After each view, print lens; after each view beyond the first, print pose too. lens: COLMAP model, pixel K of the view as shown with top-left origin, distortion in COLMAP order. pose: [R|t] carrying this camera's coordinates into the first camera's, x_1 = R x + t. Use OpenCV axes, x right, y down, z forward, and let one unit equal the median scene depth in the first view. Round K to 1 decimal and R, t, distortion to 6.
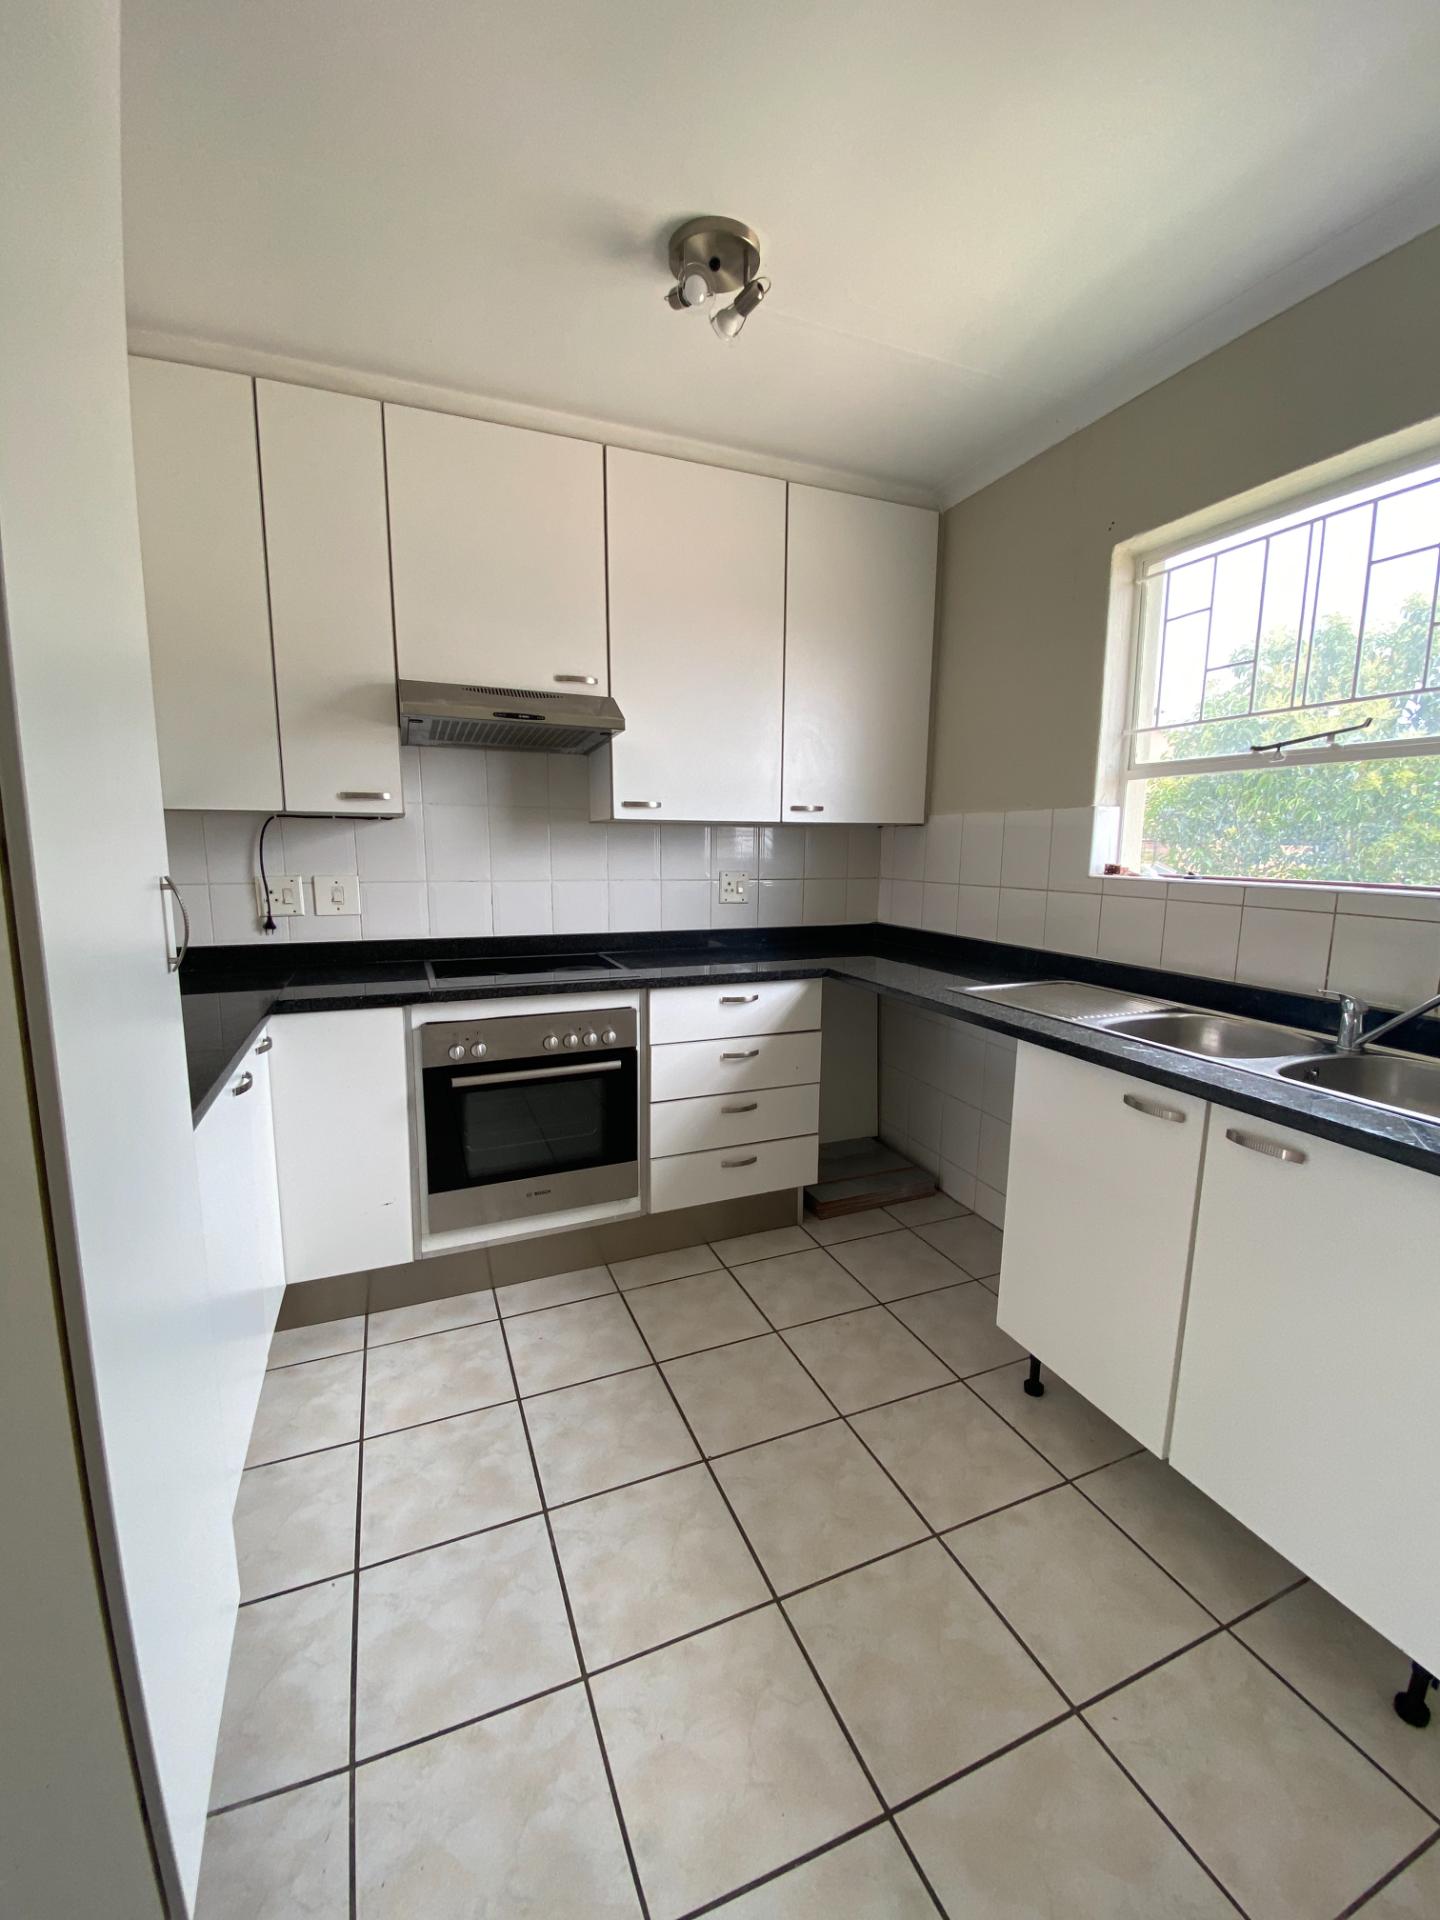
lens RADIAL K [[780.1, 0, 720.0], [0, 780.1, 960.0], [0, 0, 1]] dist [0.036235, -0.038080]
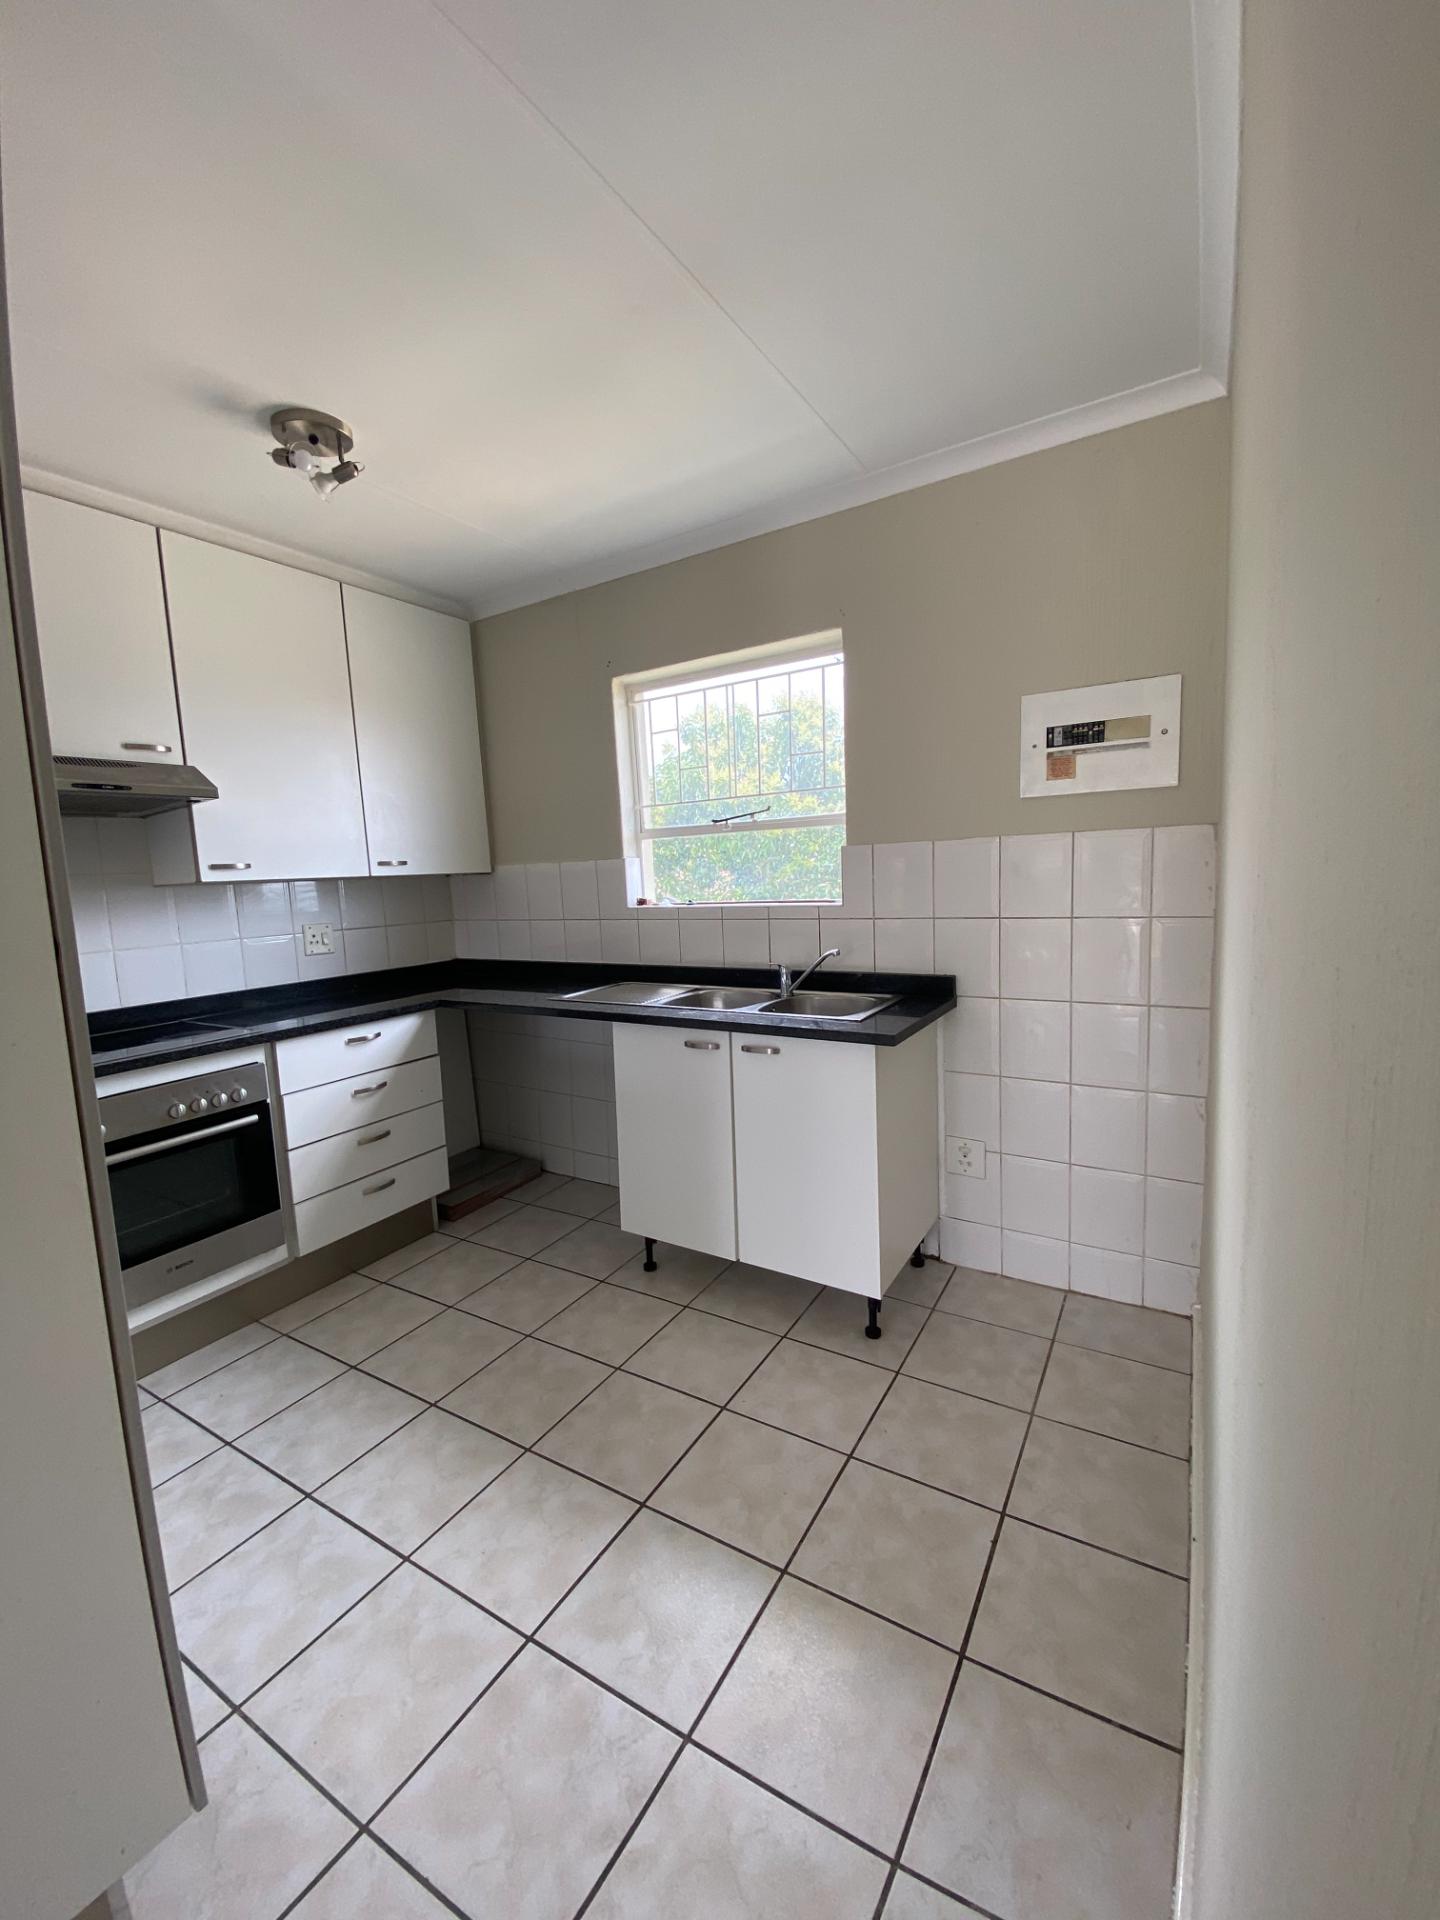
lens RADIAL K [[789.2, 0, 735.2], [0, 789.2, 969.2], [0, 0, 1]] dist [0.071157, -0.028232]
pose [[0.797218, -0.118690, 0.591908, -0.228781], [0.139960, 0.990106, 0.010030, 0.015762], [-0.587243, 0.074848, 0.805943, -0.249590]]
